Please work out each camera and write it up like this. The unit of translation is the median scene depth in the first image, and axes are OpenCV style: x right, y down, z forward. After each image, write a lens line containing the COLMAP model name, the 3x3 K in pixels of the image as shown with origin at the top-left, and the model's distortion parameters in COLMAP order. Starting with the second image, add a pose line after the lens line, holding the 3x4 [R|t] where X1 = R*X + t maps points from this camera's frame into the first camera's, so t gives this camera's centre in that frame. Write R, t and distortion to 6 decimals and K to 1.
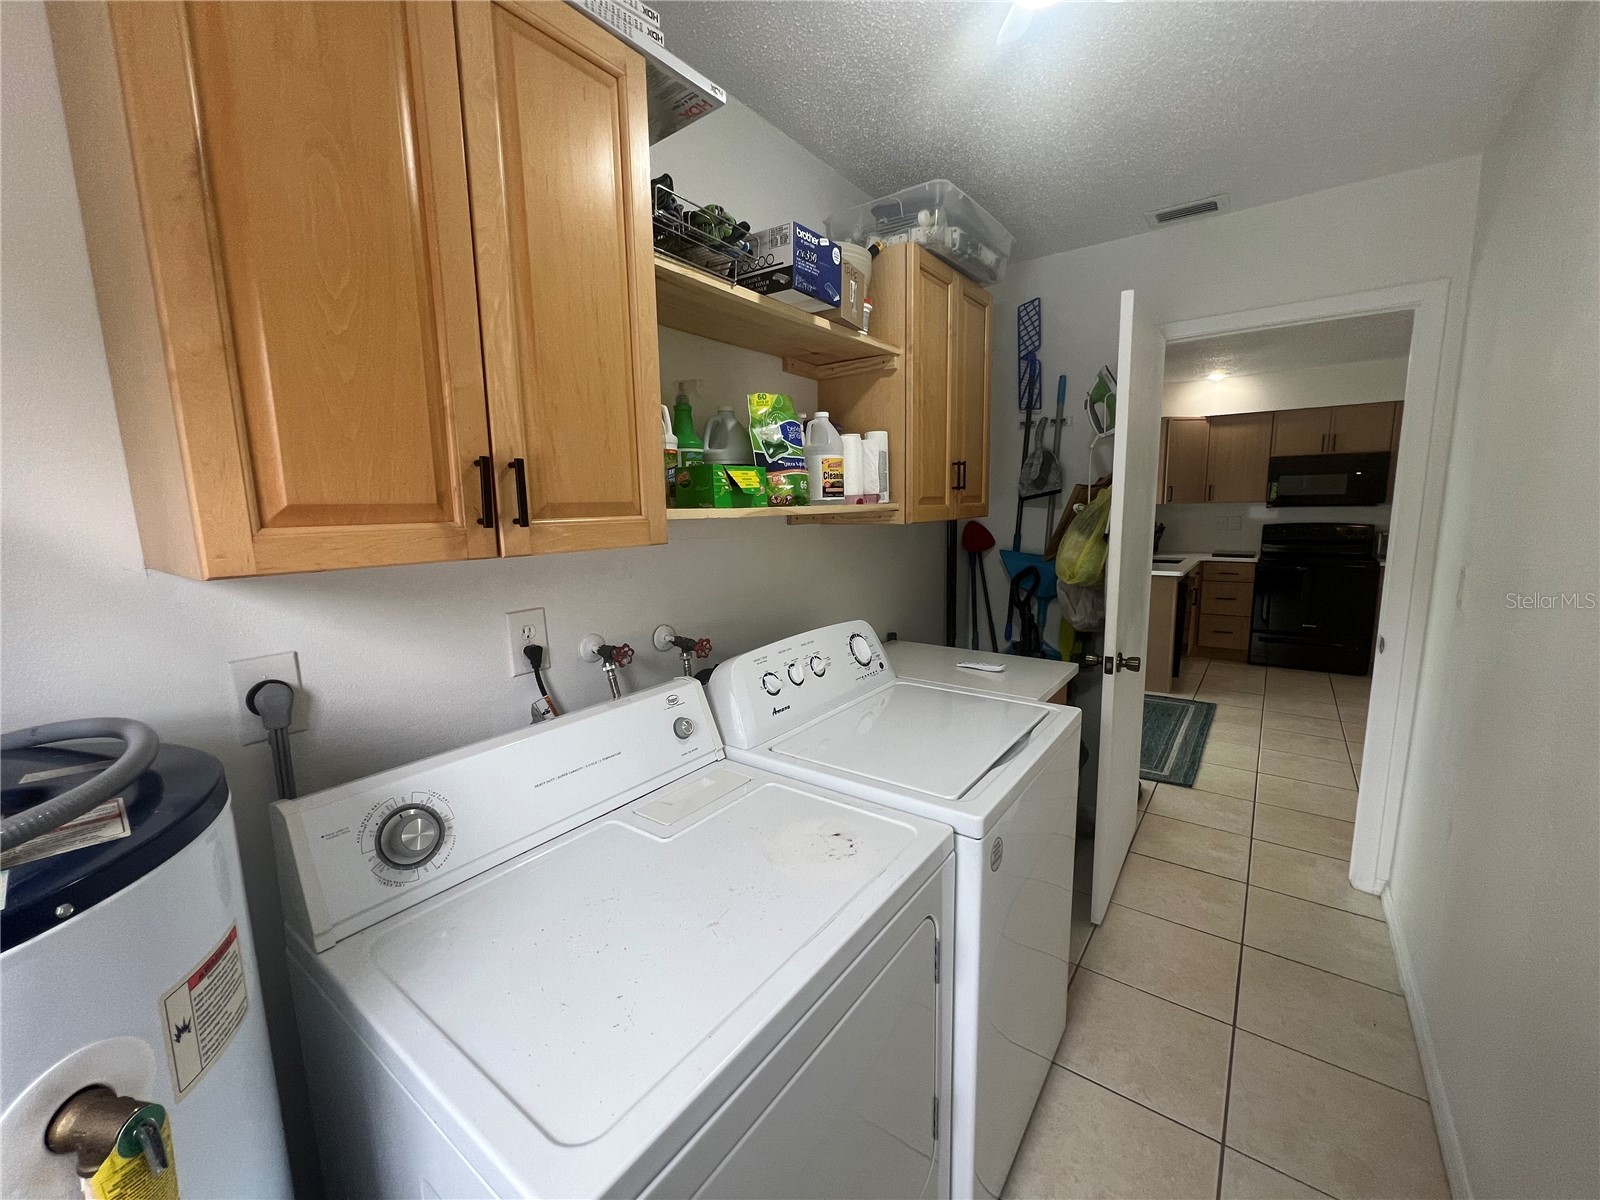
lens RADIAL K [[642.2, 0, 800.2], [0, 642.2, 603.6], [0, 0, 1]] dist [-0.002700, 0.000534]
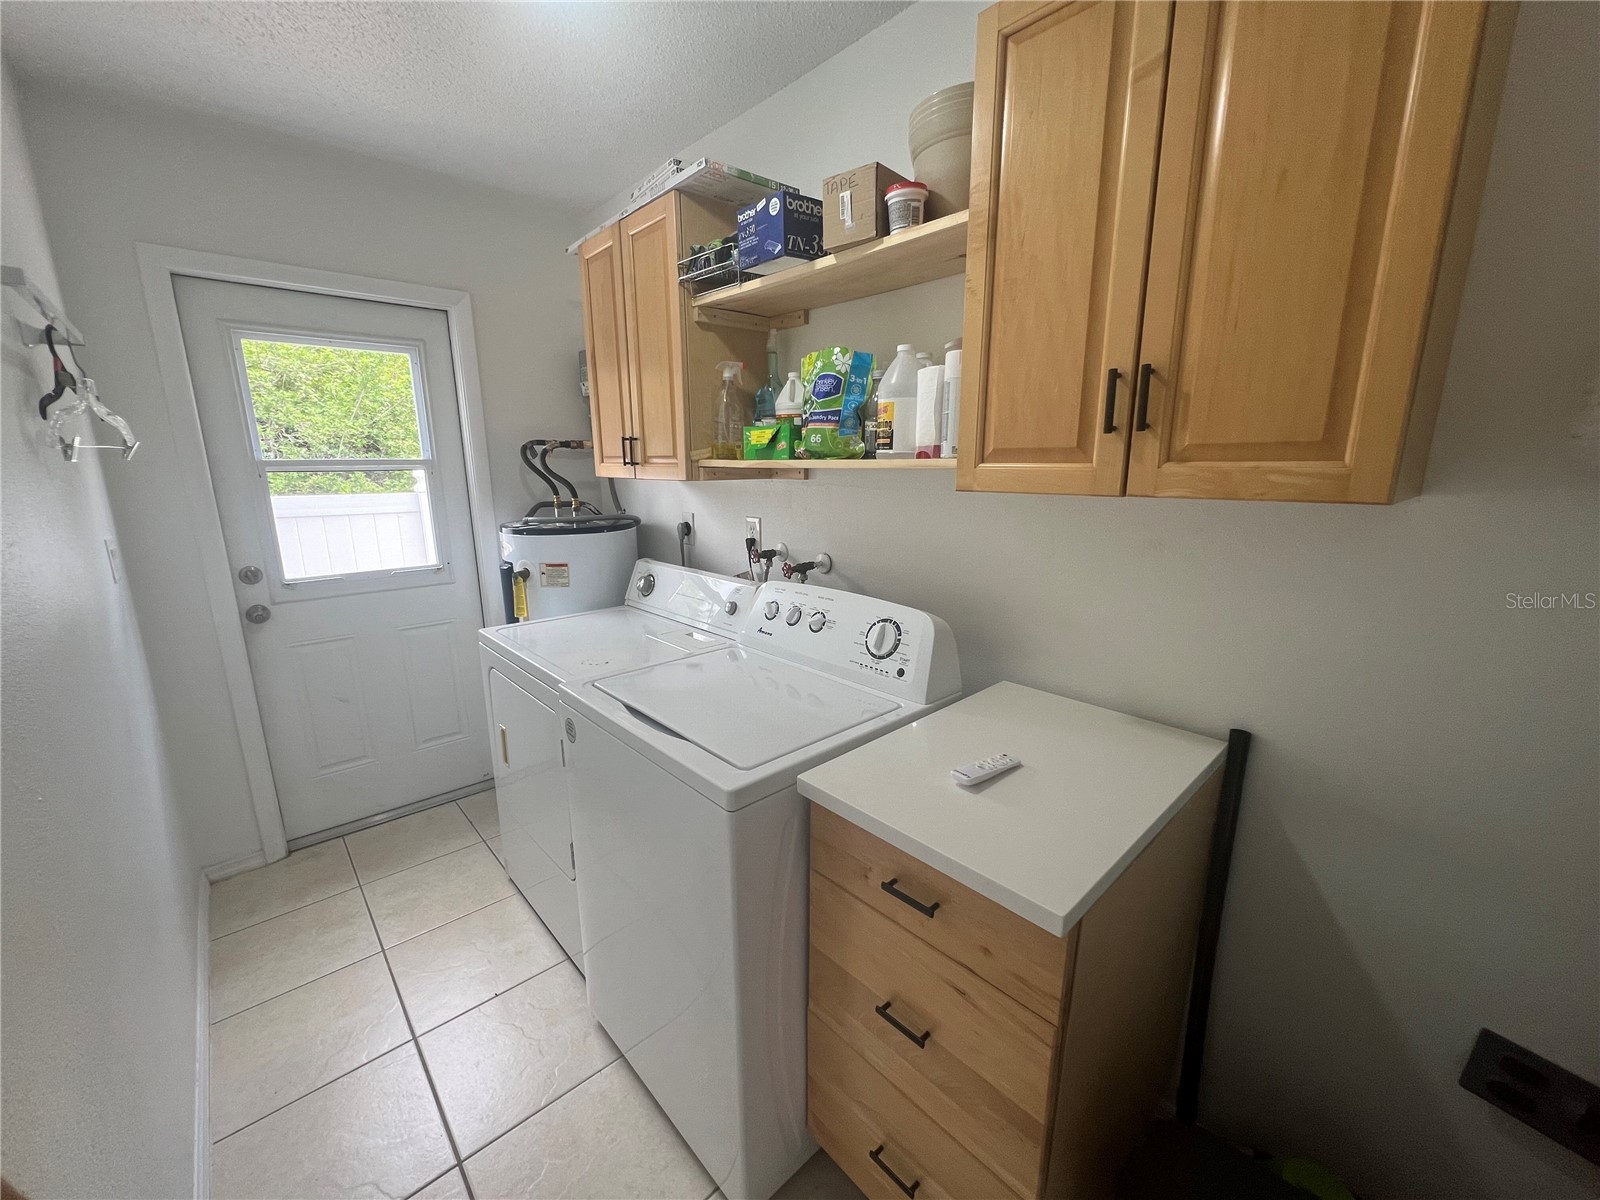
lens RADIAL K [[639.1, 0, 799.0], [0, 639.1, 604.2], [0, 0, 1]] dist [-0.001513, 0.000123]
pose [[-0.198209, 0.248102, -0.948240, 0.323418], [-0.131852, 0.951891, 0.276618, -0.067146], [0.971251, 0.179856, -0.155961, 0.370911]]
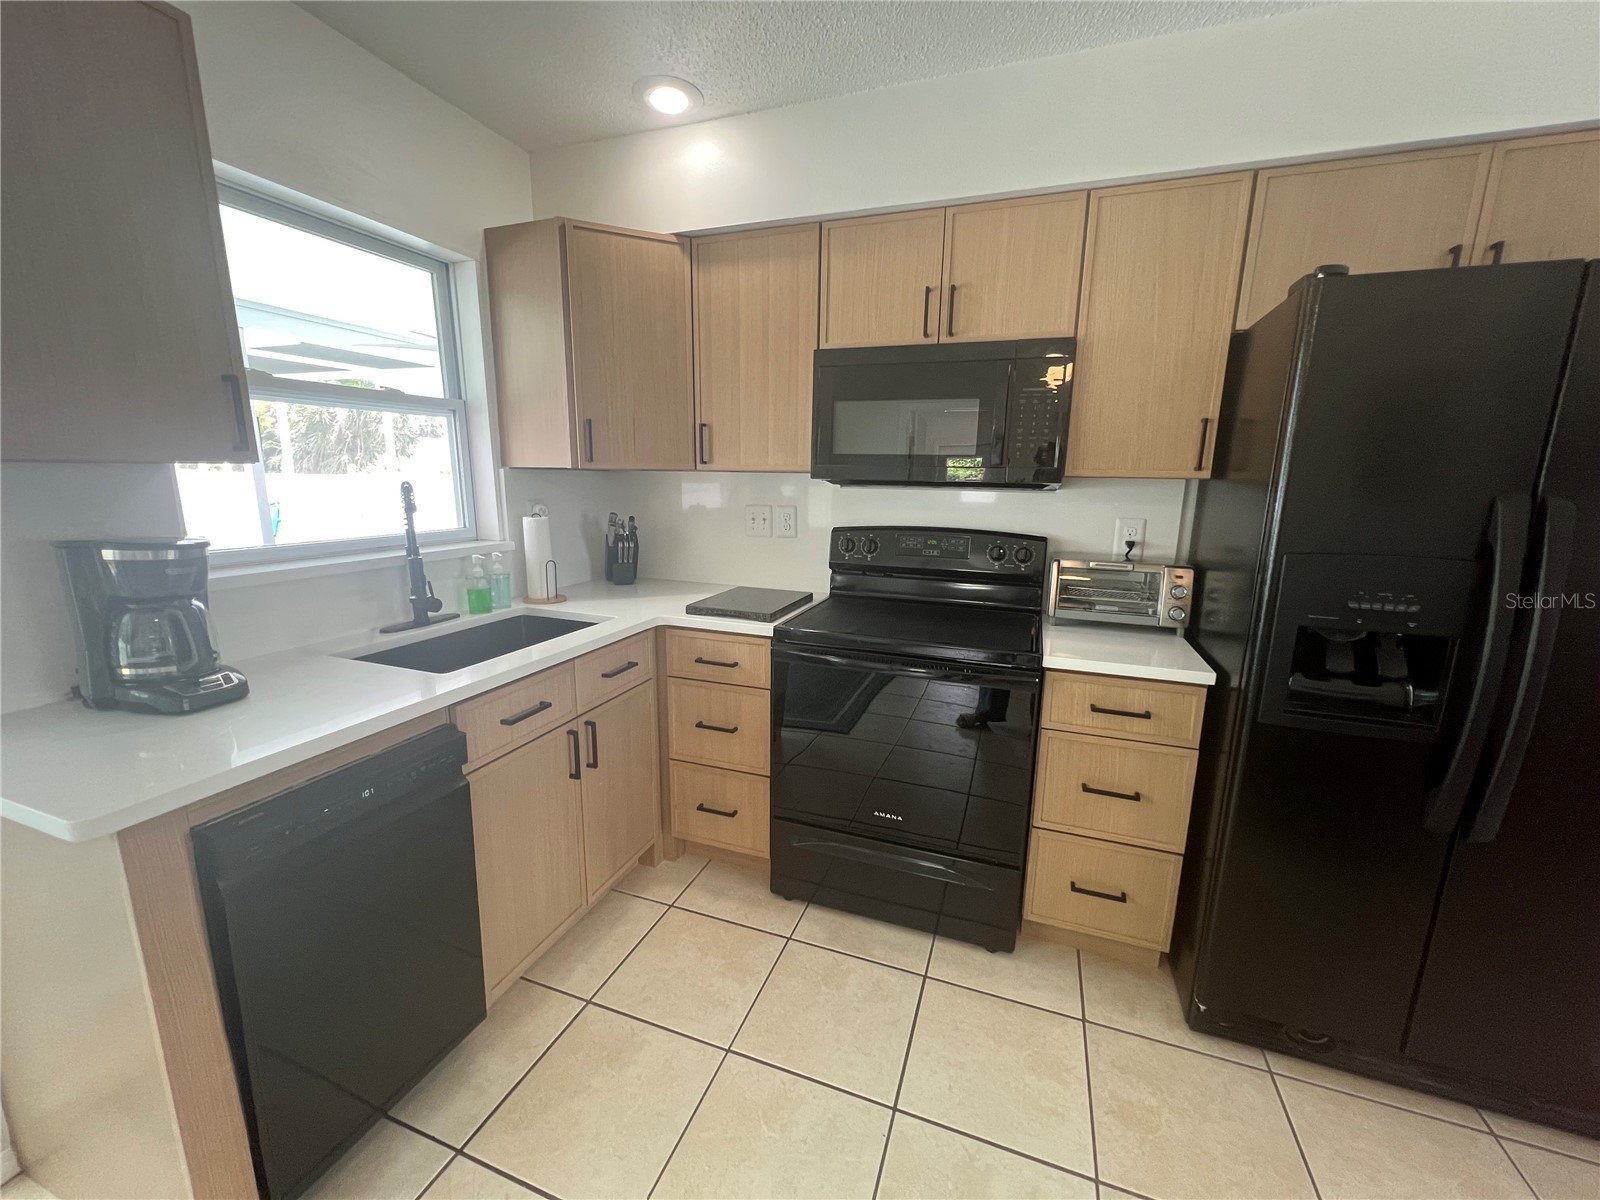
lens RADIAL K [[639.1, 0, 799.0], [0, 639.1, 604.2], [0, 0, 1]] dist [-0.001513, 0.000123]
pose [[0.959193, -0.018880, 0.282119, 0.685590], [0.005430, 0.998814, 0.048382, -0.109810], [-0.282698, -0.044876, 0.958159, 0.714519]]
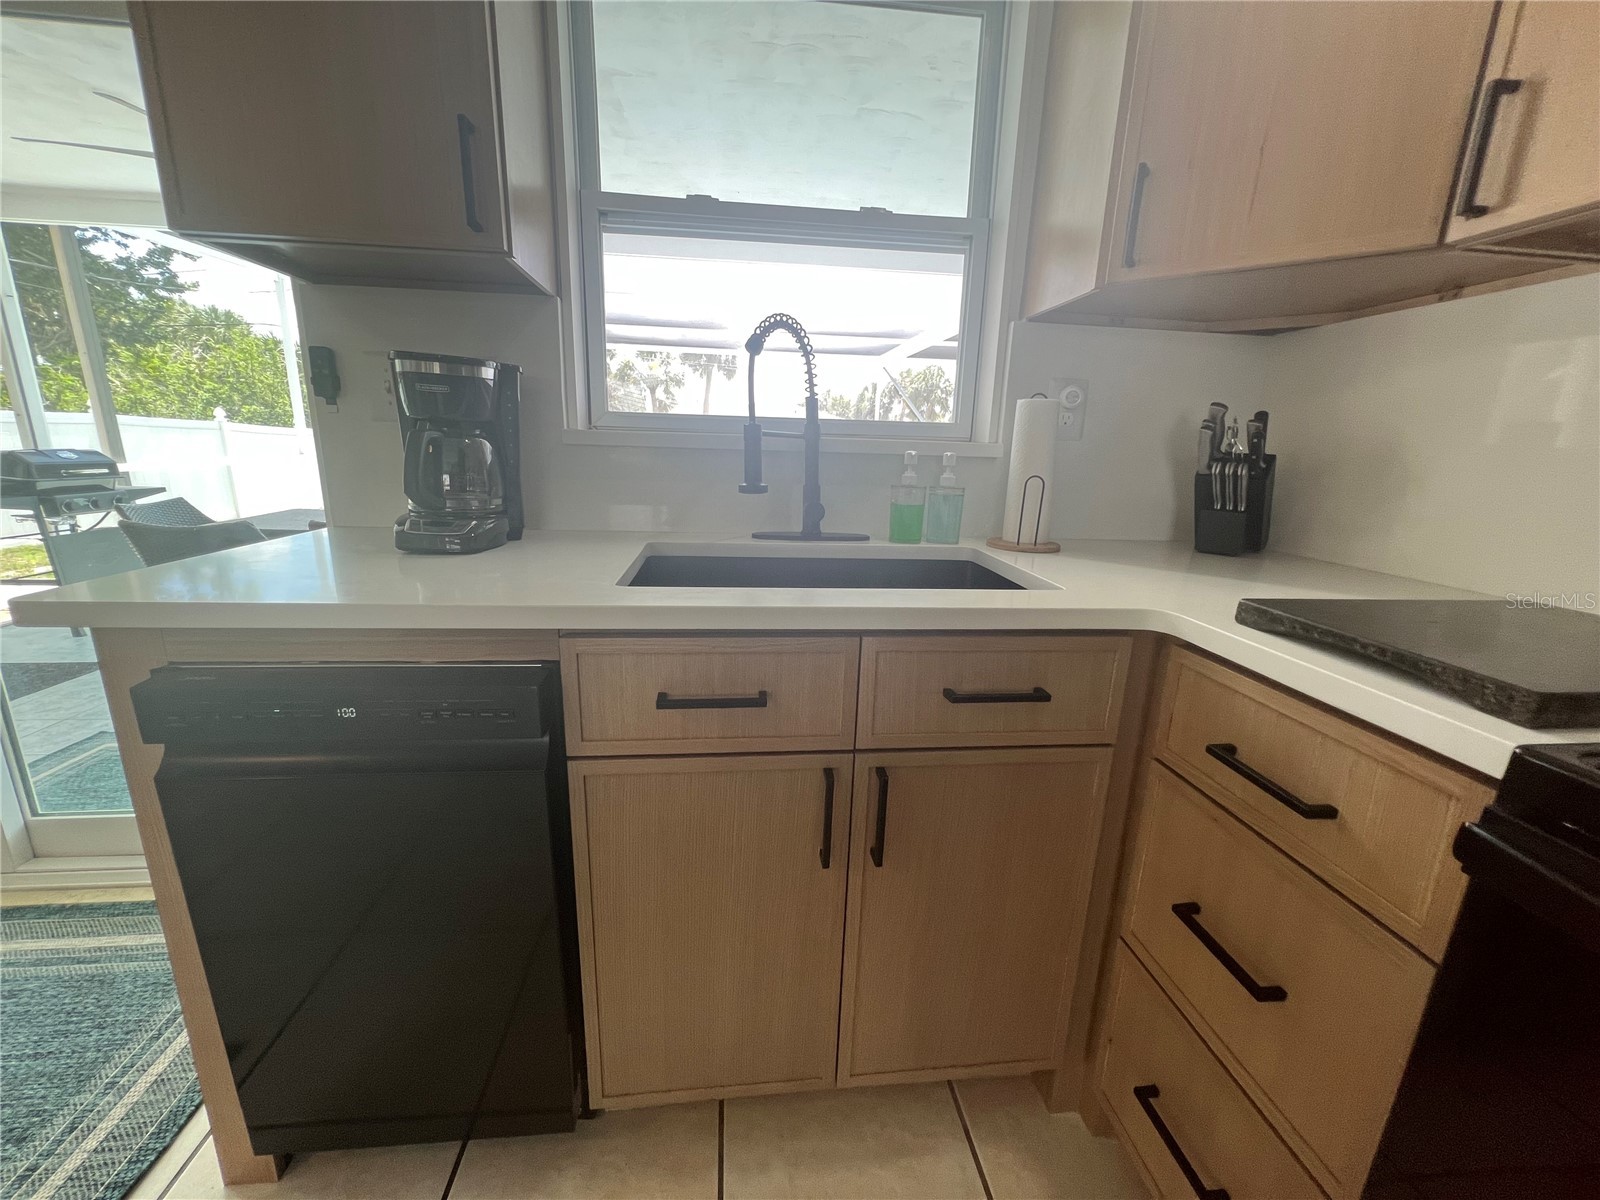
lens RADIAL K [[639.1, 0, 799.0], [0, 639.1, 604.2], [0, 0, 1]] dist [-0.001513, 0.000123]
pose [[0.675468, 0.221816, -0.703236, 0.770640], [-0.157048, 0.975078, 0.156714, -0.095283], [0.720471, 0.004587, 0.693470, 0.953366]]
